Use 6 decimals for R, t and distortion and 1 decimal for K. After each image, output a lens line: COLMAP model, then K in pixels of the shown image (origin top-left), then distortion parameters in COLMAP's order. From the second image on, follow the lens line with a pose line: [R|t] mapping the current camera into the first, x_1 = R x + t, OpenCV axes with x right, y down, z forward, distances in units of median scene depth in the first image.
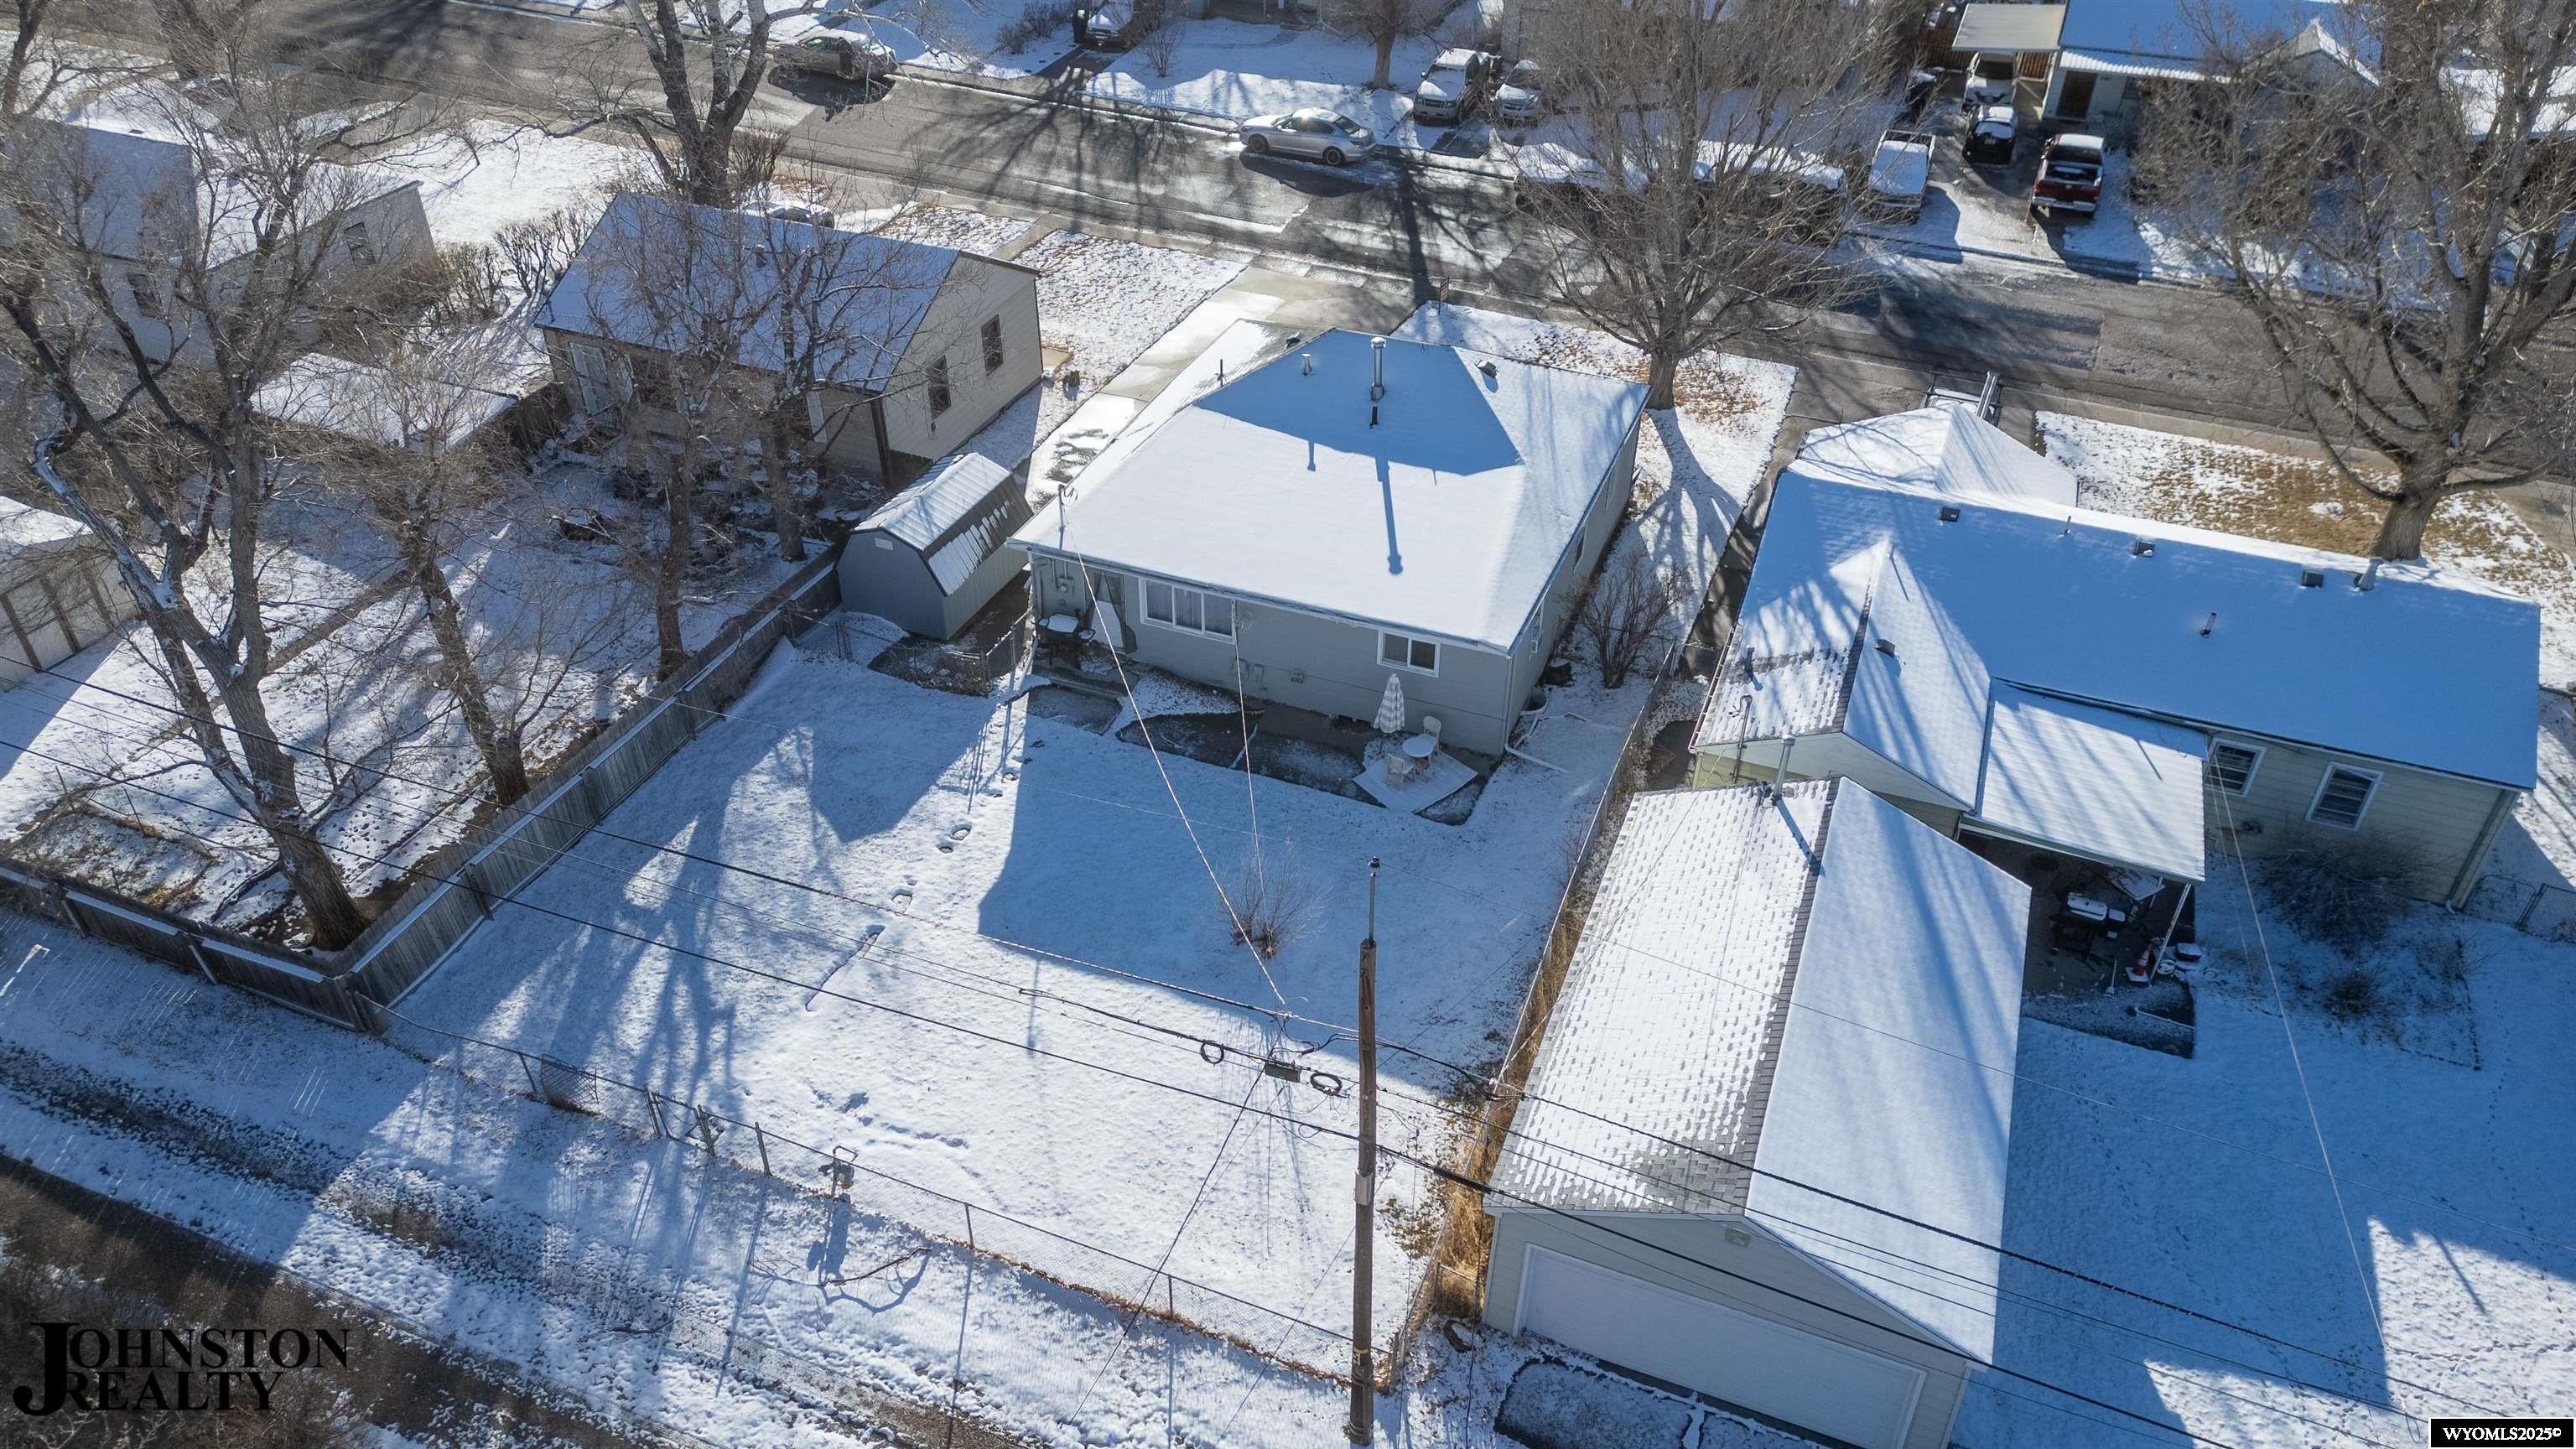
lens RADIAL K [[1819.2, 0, 1283.5], [0, 1819.2, 736.2], [0, 0, 1]] dist [0.078809, -0.075131]
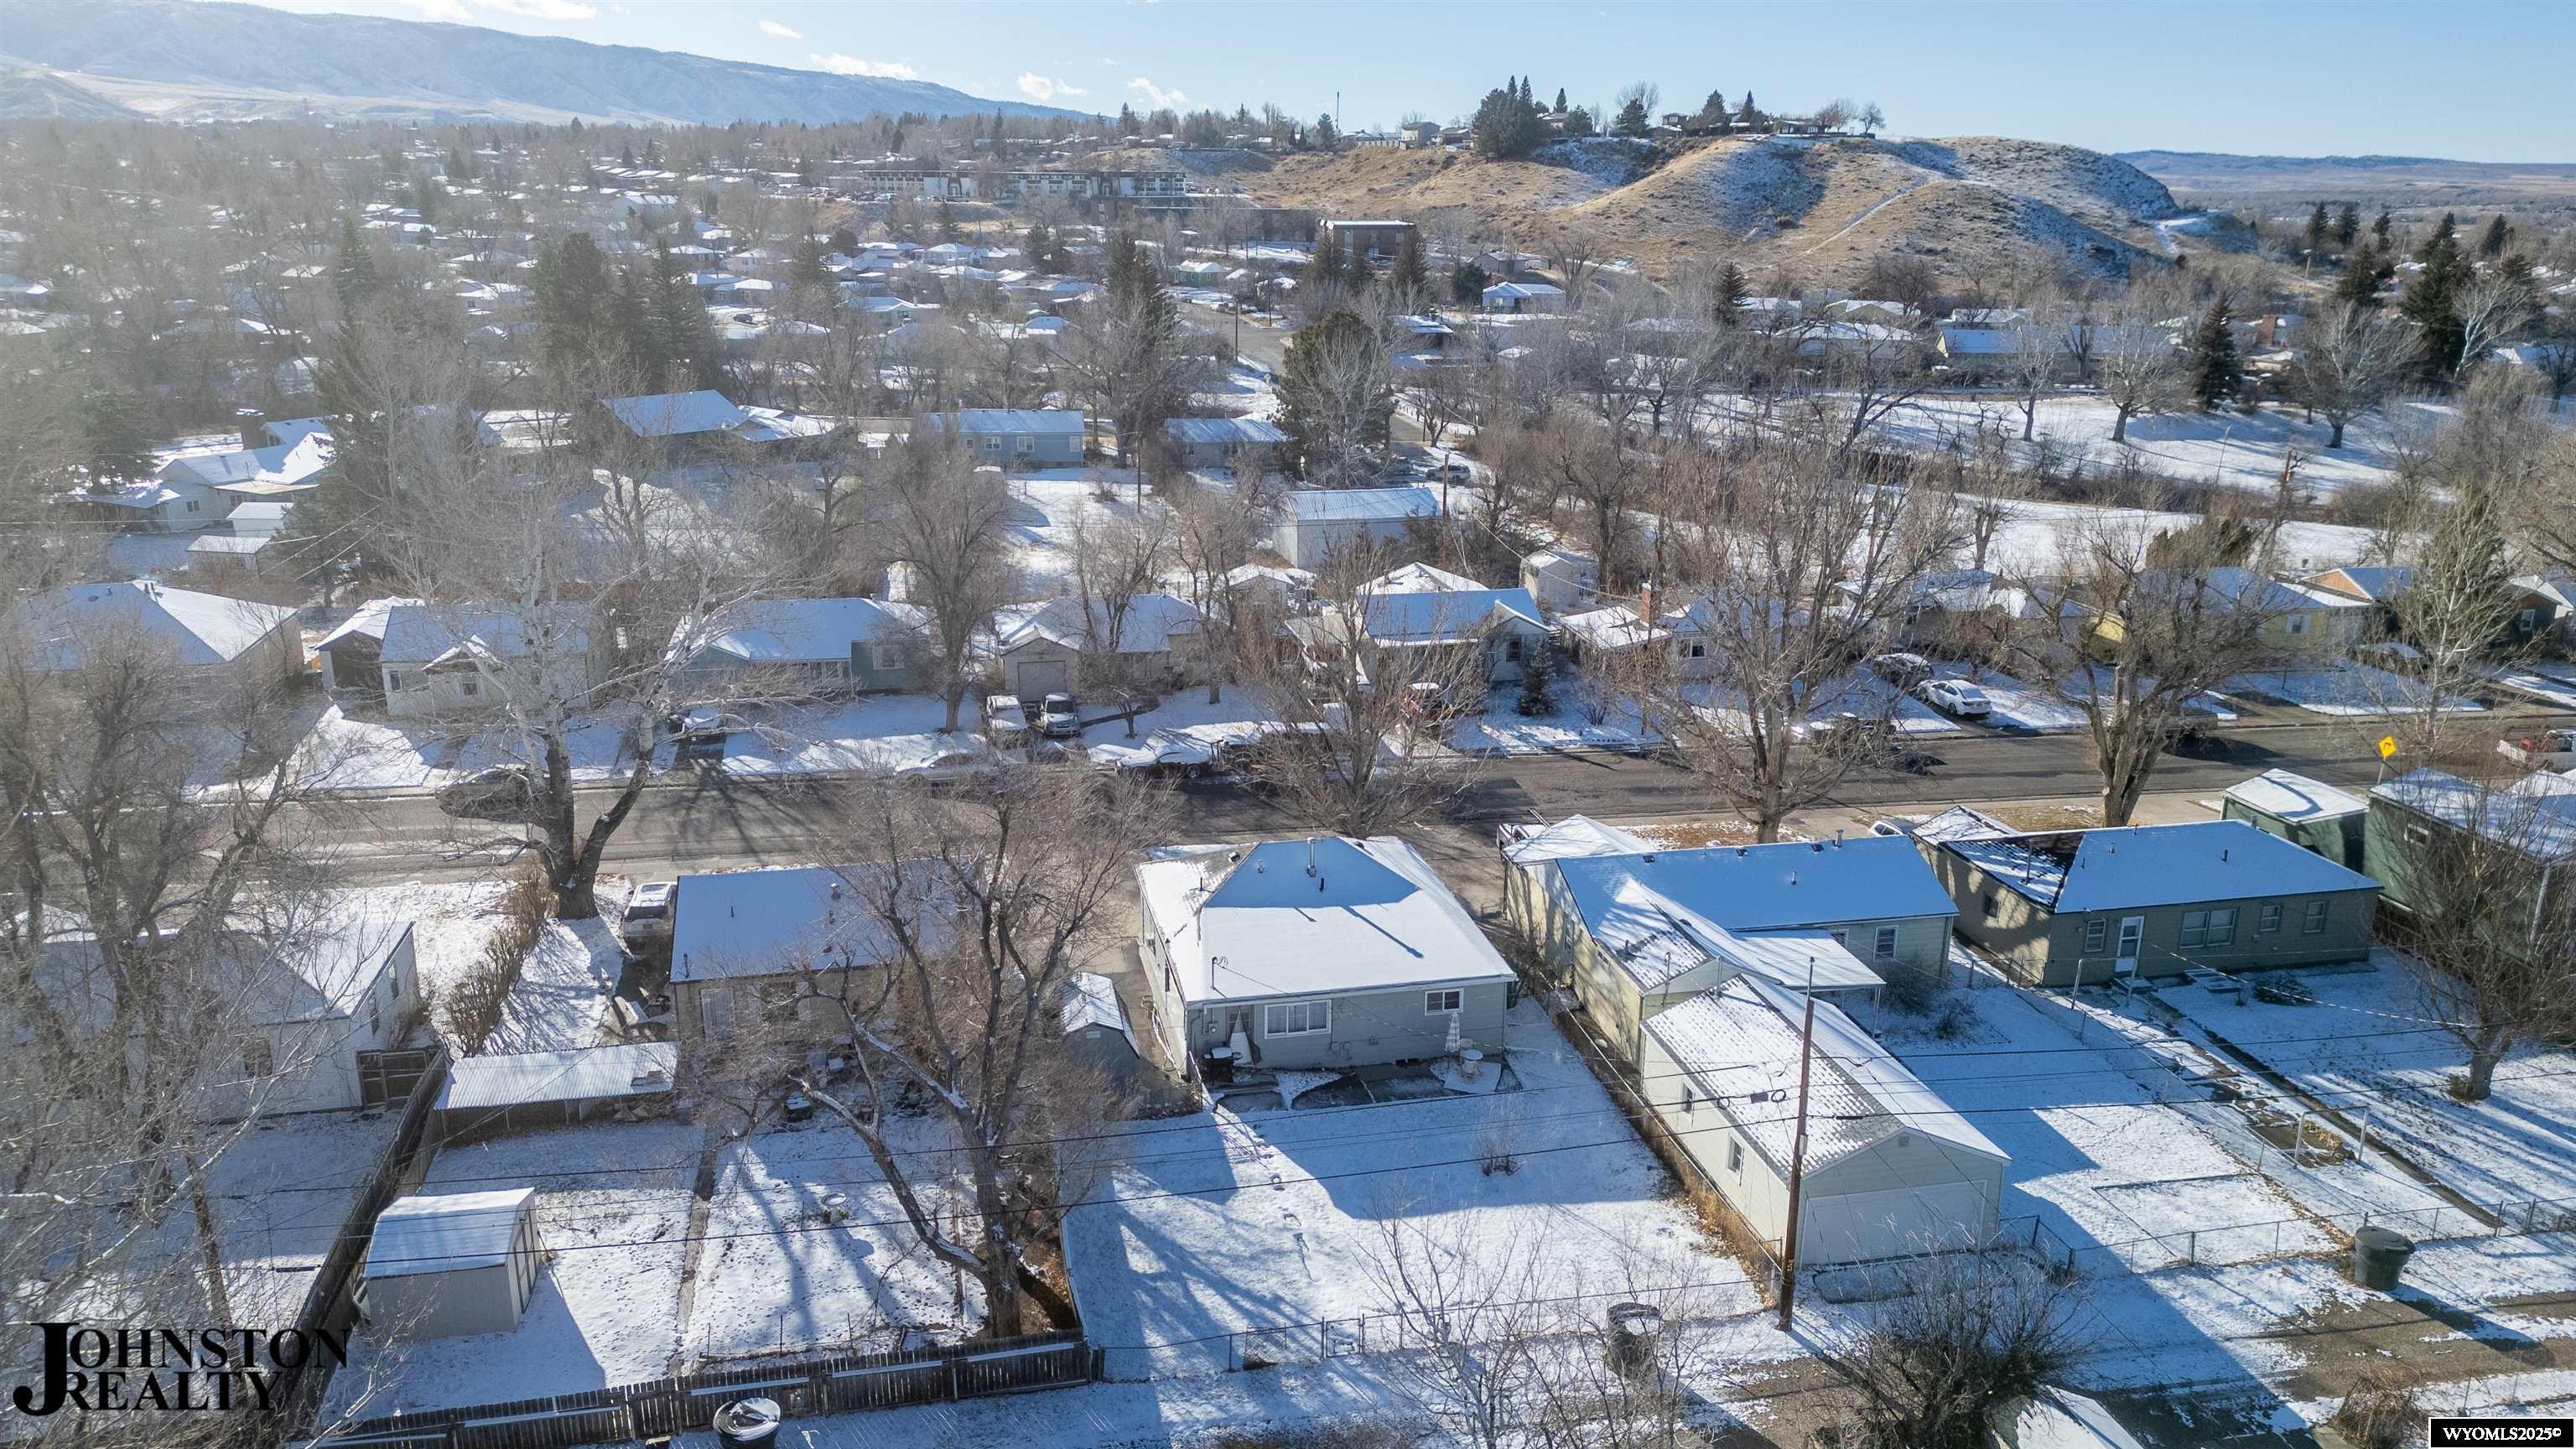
lens RADIAL K [[1819.2, 0, 1289.1], [0, 1819.2, 713.3], [0, 0, 1]] dist [0.078809, -0.075131]
pose [[0.833619, -0.159981, 0.528663, -0.870353], [0.329097, 0.912552, -0.242783, 0.068701], [-0.443592, 0.376371, 0.813370, -0.363196]]
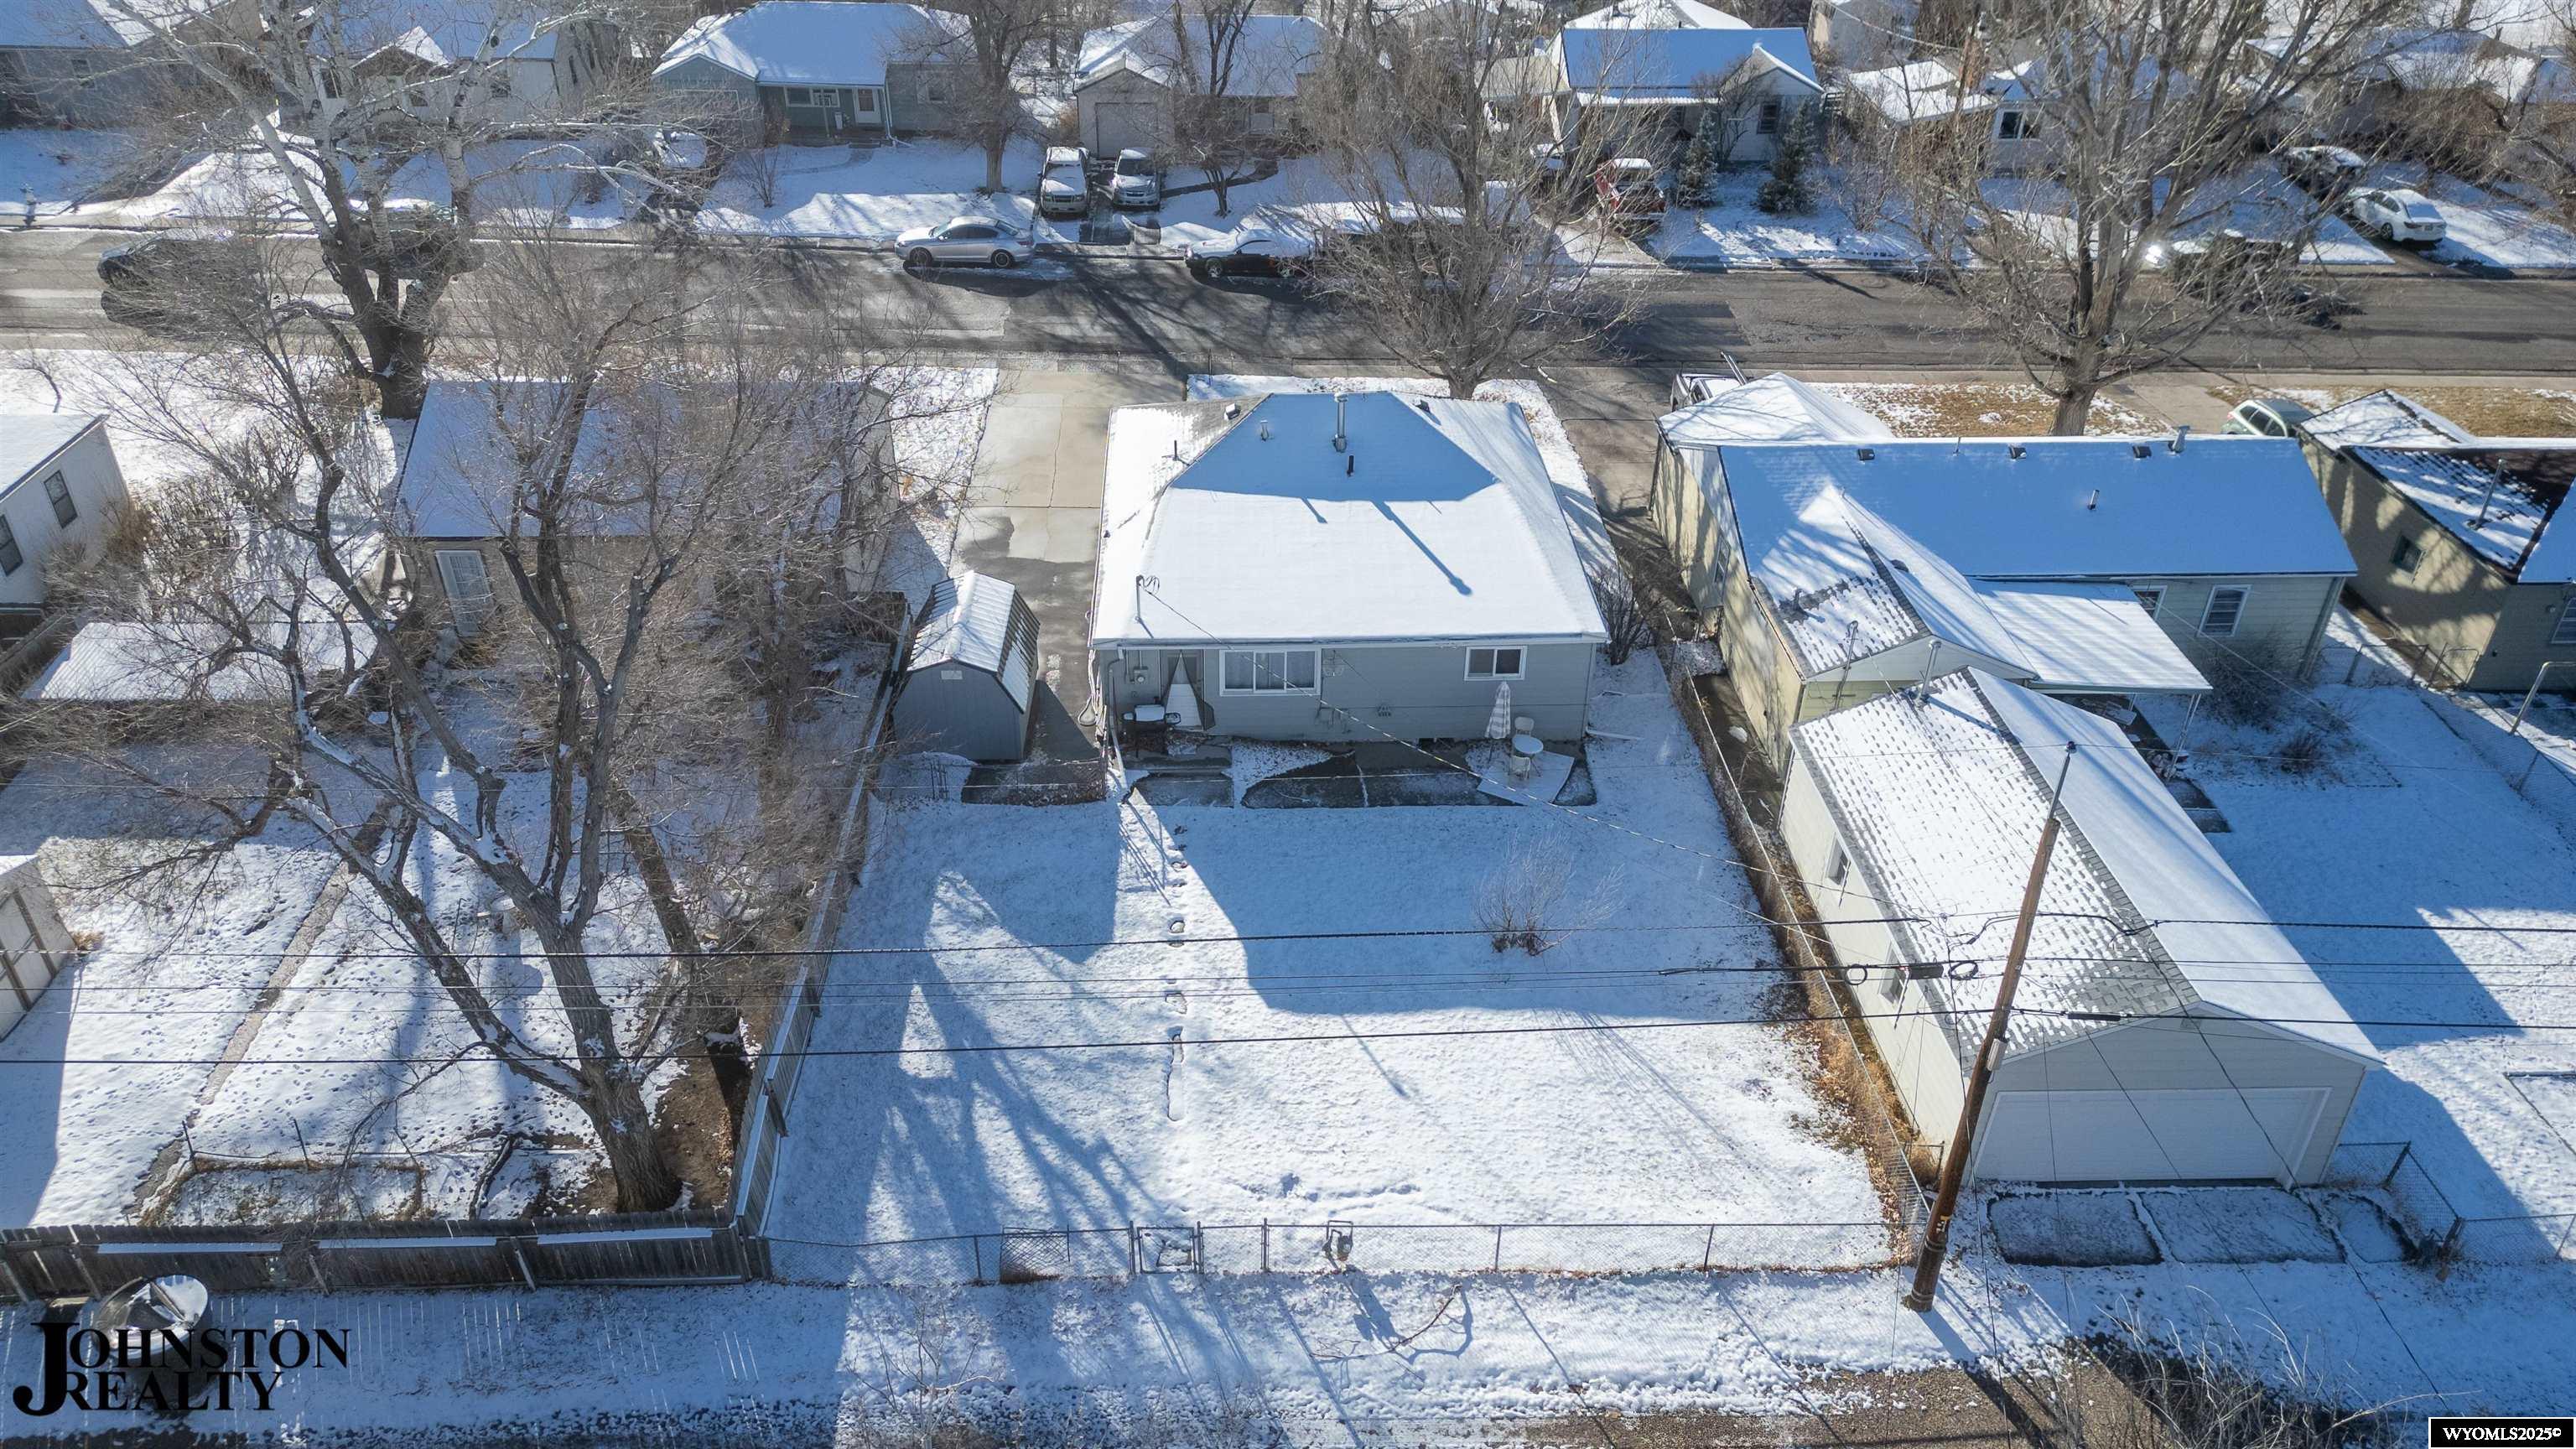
lens RADIAL K [[1819.2, 0, 1291.3], [0, 1819.2, 732.5], [0, 0, 1]] dist [0.078809, -0.075131]
pose [[0.913214, -0.220844, 0.342446, -0.420998], [0.238682, 0.971043, -0.010276, -0.023787], [-0.330260, 0.091120, 0.939481, 0.032551]]
